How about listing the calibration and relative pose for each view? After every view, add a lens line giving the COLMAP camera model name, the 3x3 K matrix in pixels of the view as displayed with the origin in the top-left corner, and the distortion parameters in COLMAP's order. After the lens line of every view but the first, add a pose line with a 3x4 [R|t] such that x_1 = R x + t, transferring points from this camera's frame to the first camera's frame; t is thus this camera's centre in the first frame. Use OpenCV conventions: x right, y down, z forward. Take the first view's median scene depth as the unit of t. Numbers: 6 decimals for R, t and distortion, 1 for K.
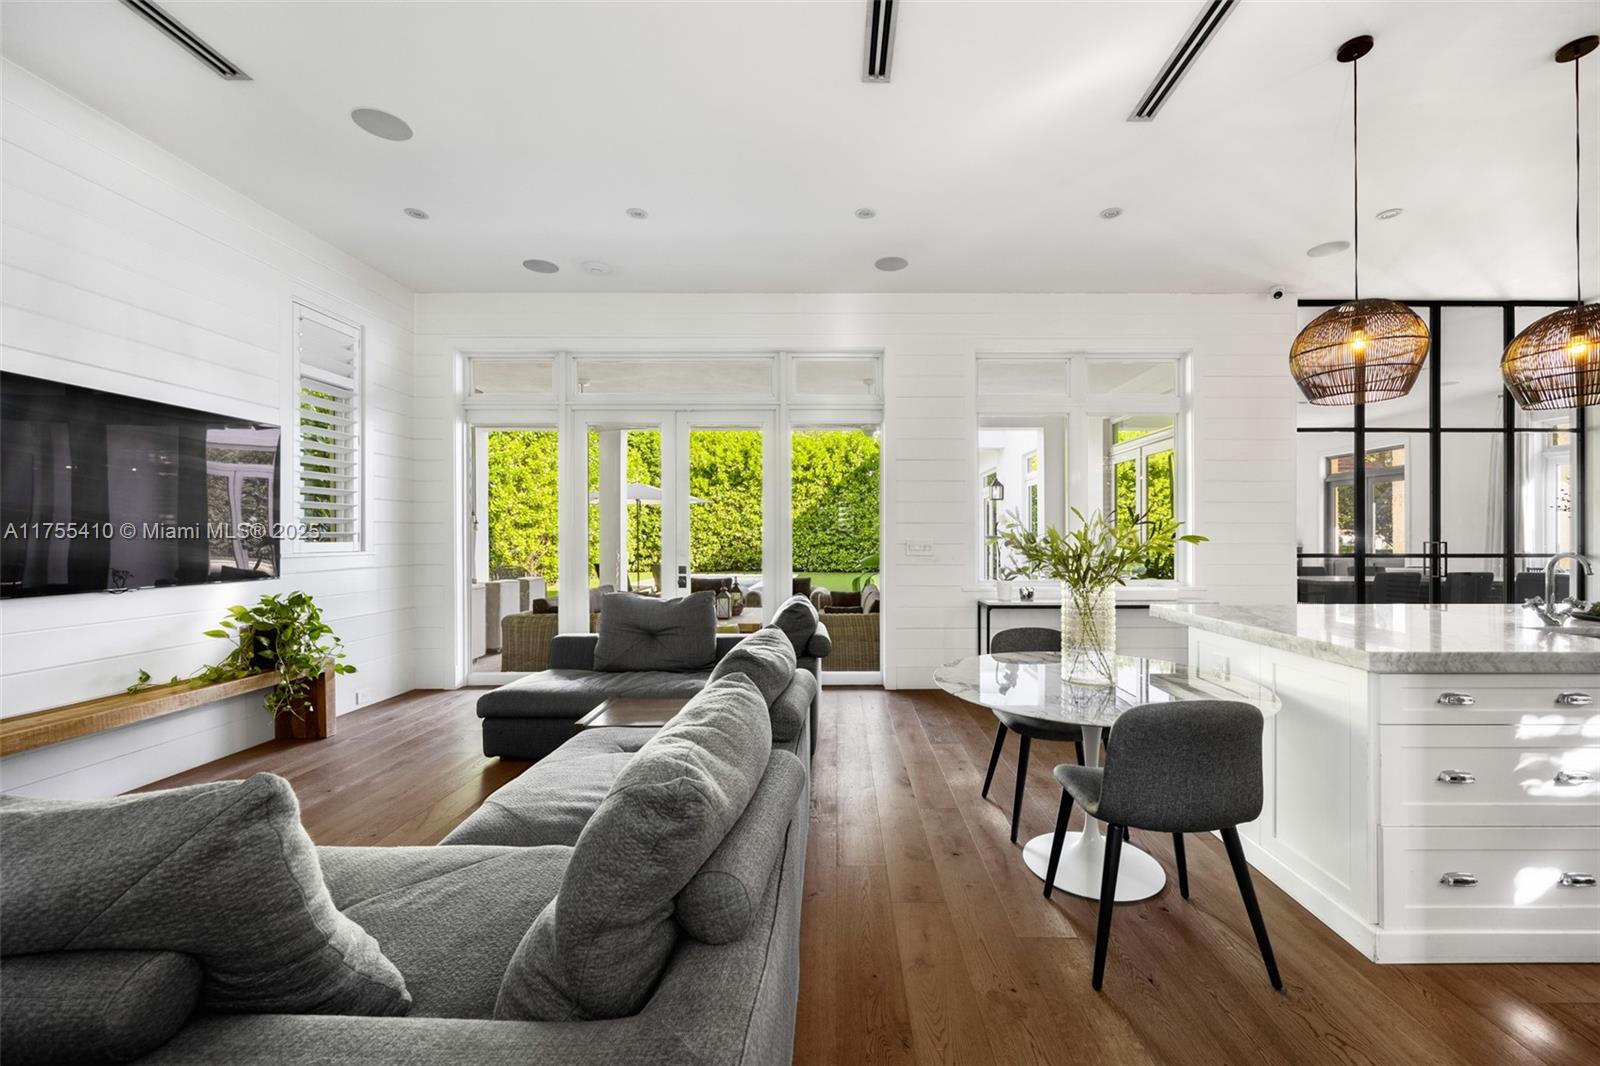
lens RADIAL K [[646.2, 0, 841.7], [0, 646.2, 536.7], [0, 0, 1]] dist [-0.000305, -0.000044]
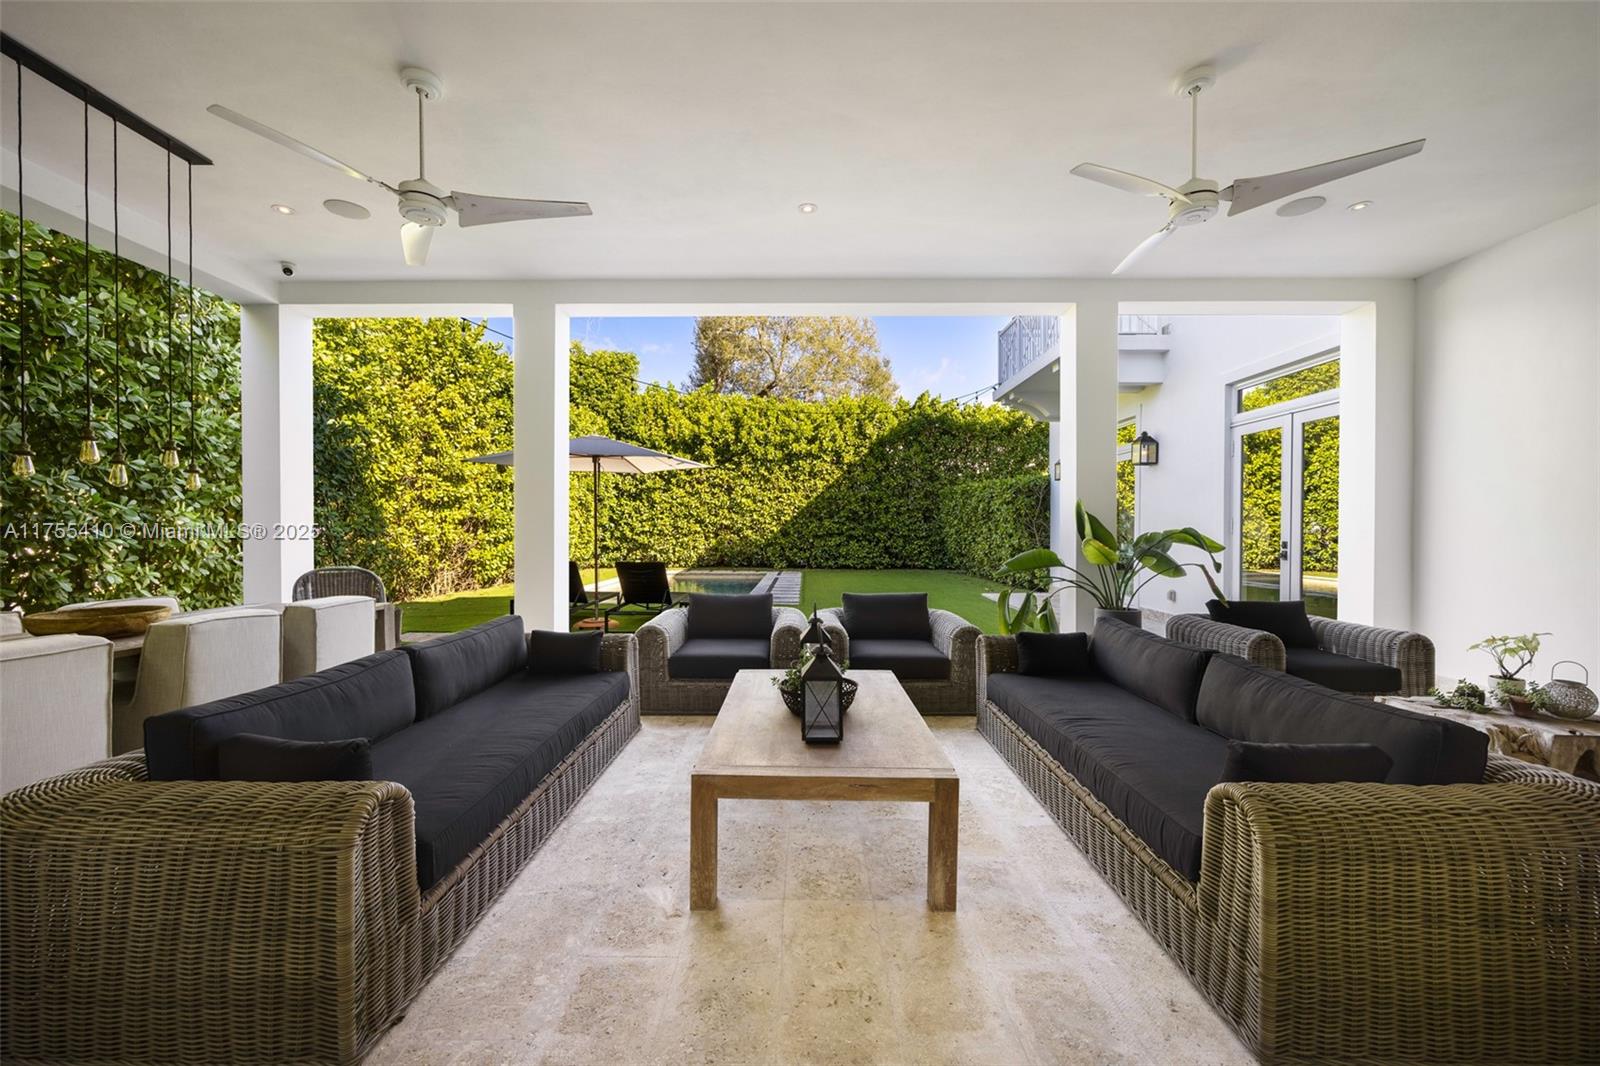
lens RADIAL K [[624.0, 0, 796.7], [0, 624.0, 528.5], [0, 0, 1]] dist [0.000916, 0.000089]
pose [[0.999895, 0.003364, -0.014087, -0.061341], [-0.003382, 0.999993, -0.001309, 0.005155], [0.014083, 0.001357, 0.999900, 0.217507]]
